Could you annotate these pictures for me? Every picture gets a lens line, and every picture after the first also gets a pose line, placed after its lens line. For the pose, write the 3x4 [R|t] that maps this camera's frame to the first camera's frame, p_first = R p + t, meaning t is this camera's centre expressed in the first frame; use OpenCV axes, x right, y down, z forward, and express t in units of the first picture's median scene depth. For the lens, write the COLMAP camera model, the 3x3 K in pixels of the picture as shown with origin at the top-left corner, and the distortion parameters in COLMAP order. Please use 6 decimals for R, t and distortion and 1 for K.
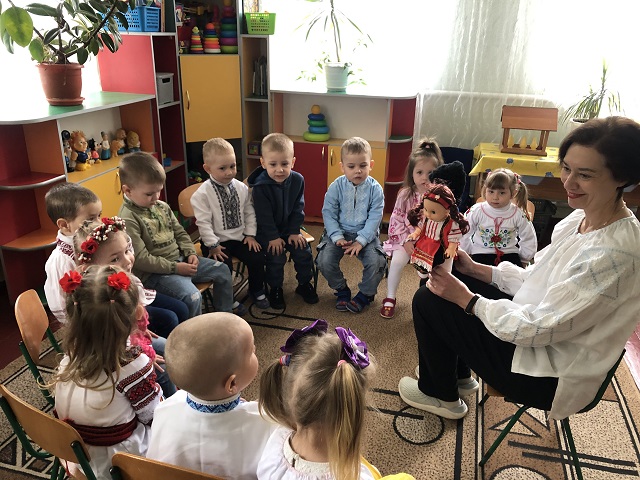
lens RADIAL K [[535.1, 0, 320.0], [0, 535.1, 240.0], [0, 0, 1]] dist [0.004463, -0.003073]
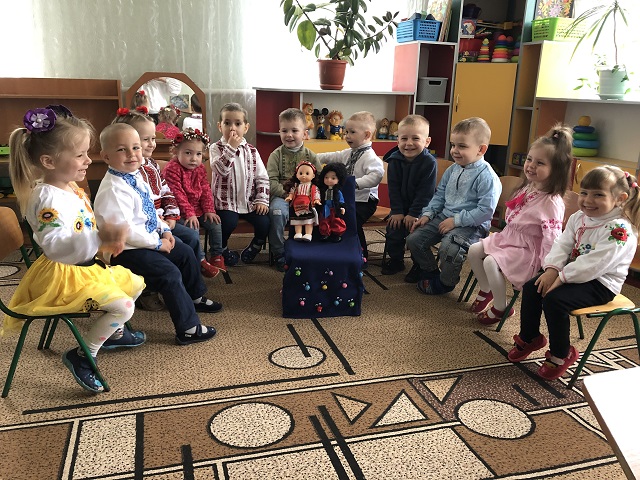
lens RADIAL K [[529.8, 0, 324.2], [0, 529.8, 238.1], [0, 0, 1]] dist [0.015344, -0.011714]
pose [[0.510105, 0.221846, -0.831010, 0.595092], [-0.335755, 0.940870, 0.045076, 0.045247], [0.791872, 0.256023, 0.554429, 0.247851]]
